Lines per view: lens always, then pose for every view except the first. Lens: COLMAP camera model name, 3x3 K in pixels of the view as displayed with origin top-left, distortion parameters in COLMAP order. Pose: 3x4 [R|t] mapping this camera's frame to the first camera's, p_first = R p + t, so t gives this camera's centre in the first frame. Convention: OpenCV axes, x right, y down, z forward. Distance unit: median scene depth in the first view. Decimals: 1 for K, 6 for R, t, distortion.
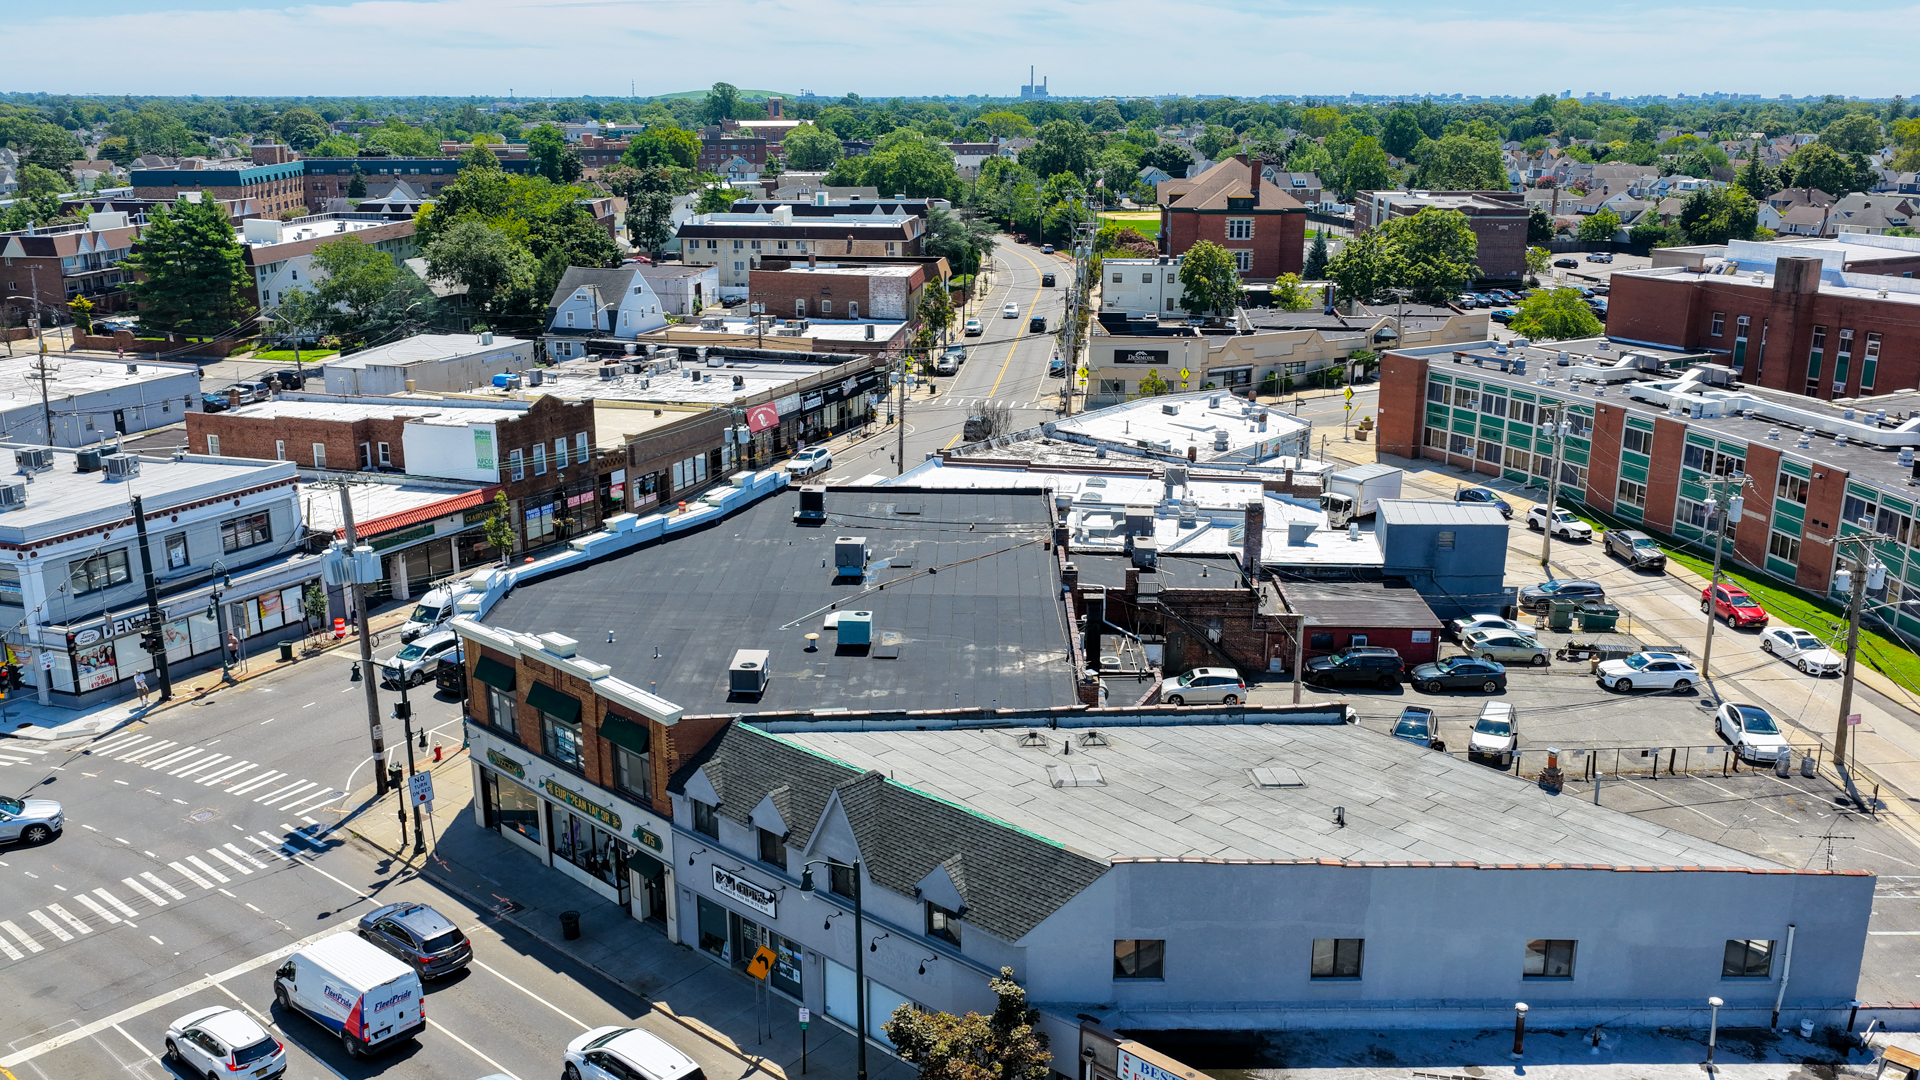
lens RADIAL K [[1593.4, 0, 979.9], [0, 1593.4, 540.7], [0, 0, 1]] dist [-0.017350, 0.042689]
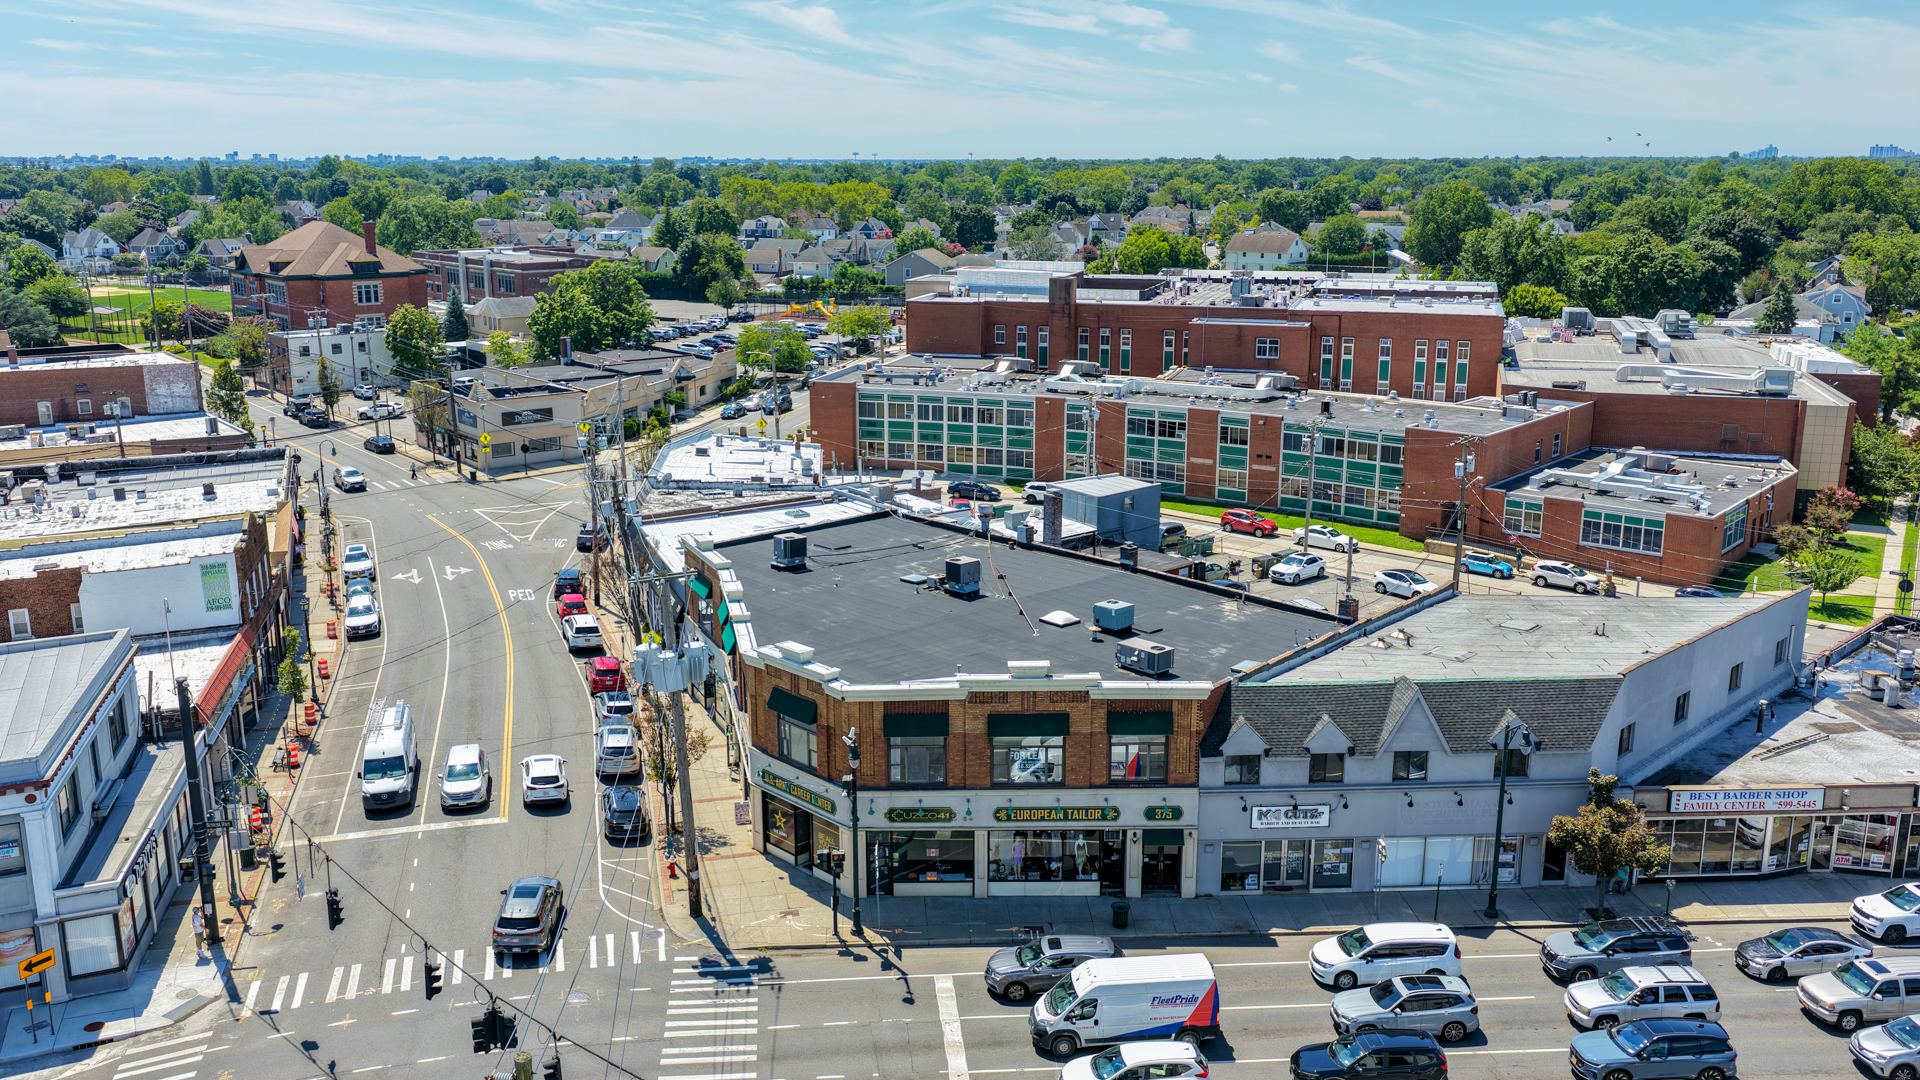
lens RADIAL K [[1593.4, 0, 979.9], [0, 1593.4, 540.7], [0, 0, 1]] dist [-0.017350, 0.042689]
pose [[0.716275, -0.165121, 0.678001, -0.471353], [0.189551, 0.981108, 0.038689, -0.030823], [-0.671581, 0.100804, 0.734042, 0.115637]]
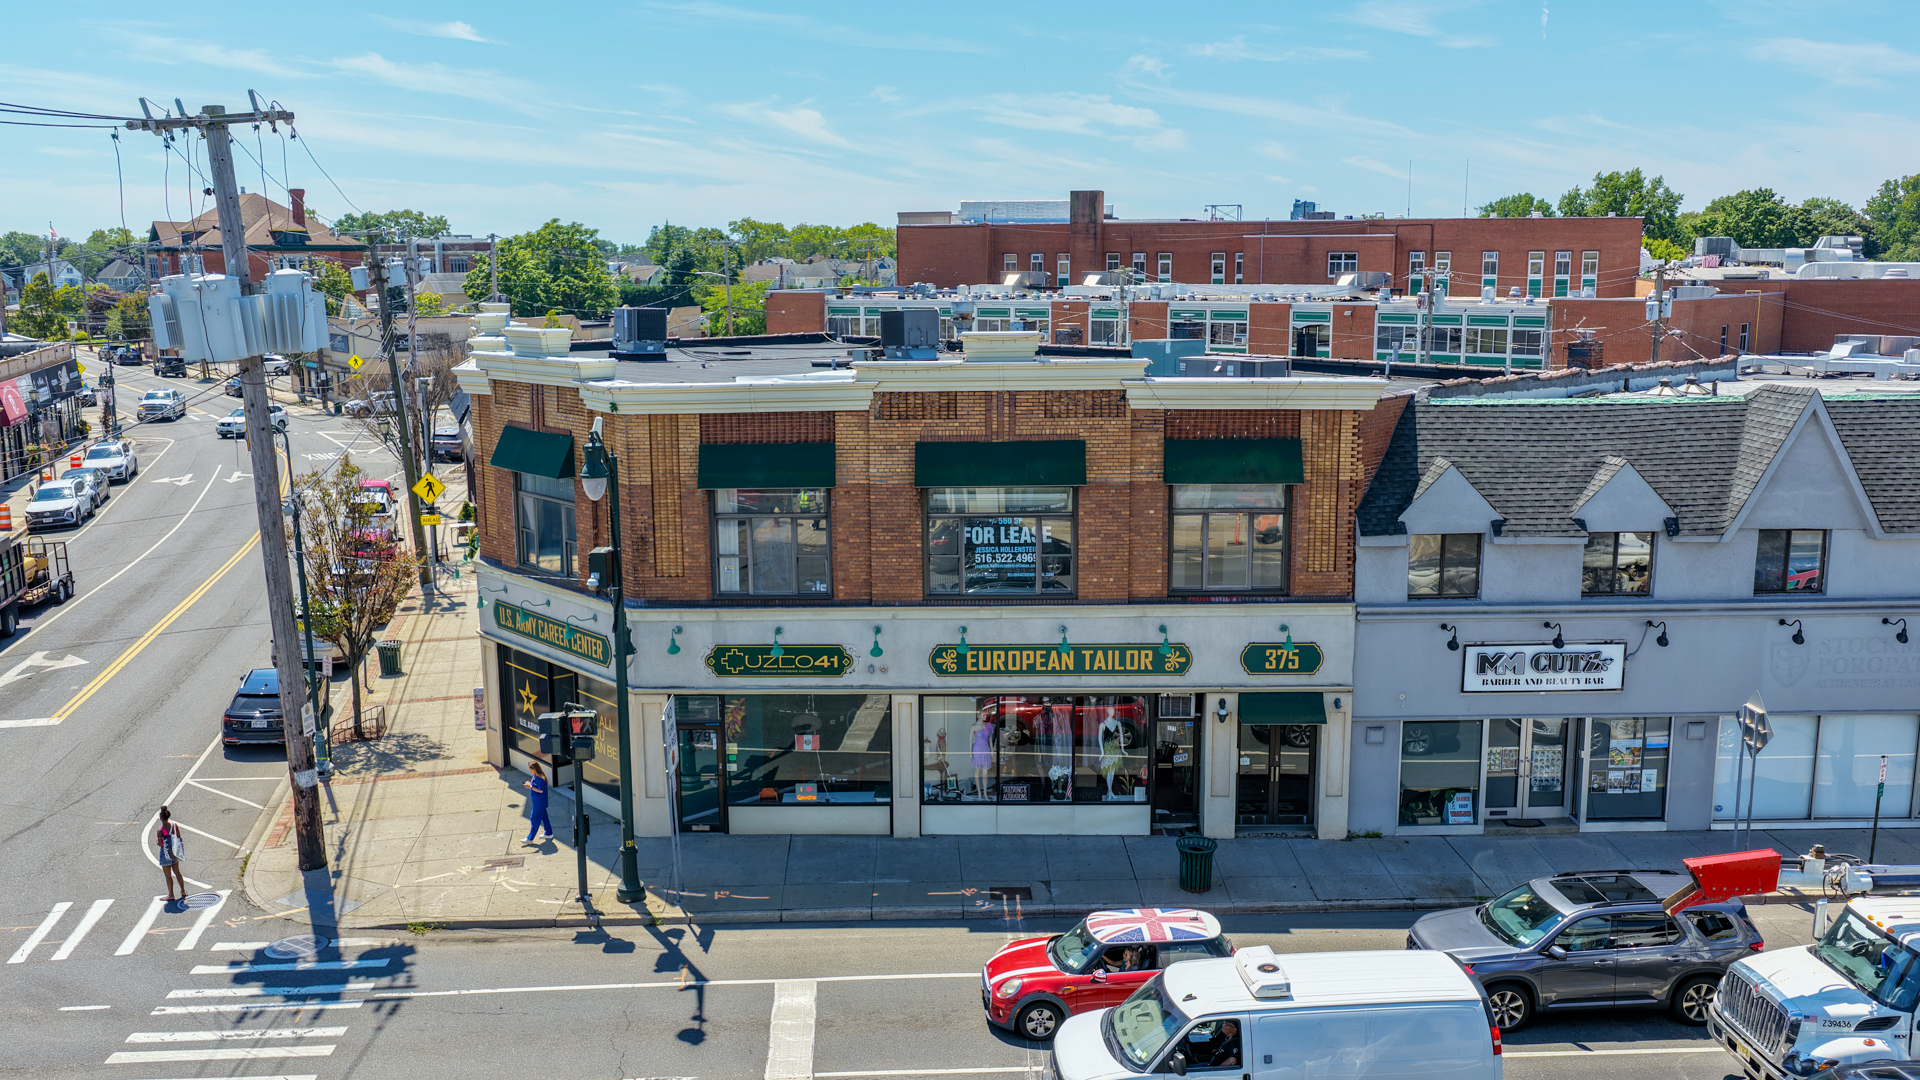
lens RADIAL K [[1593.4, 0, 979.9], [0, 1593.4, 540.7], [0, 0, 1]] dist [-0.017350, 0.042689]
pose [[0.729001, -0.125492, 0.672911, -0.294369], [0.190294, 0.981455, -0.023123, 0.065299], [-0.657530, 0.144908, 0.739362, 0.306375]]
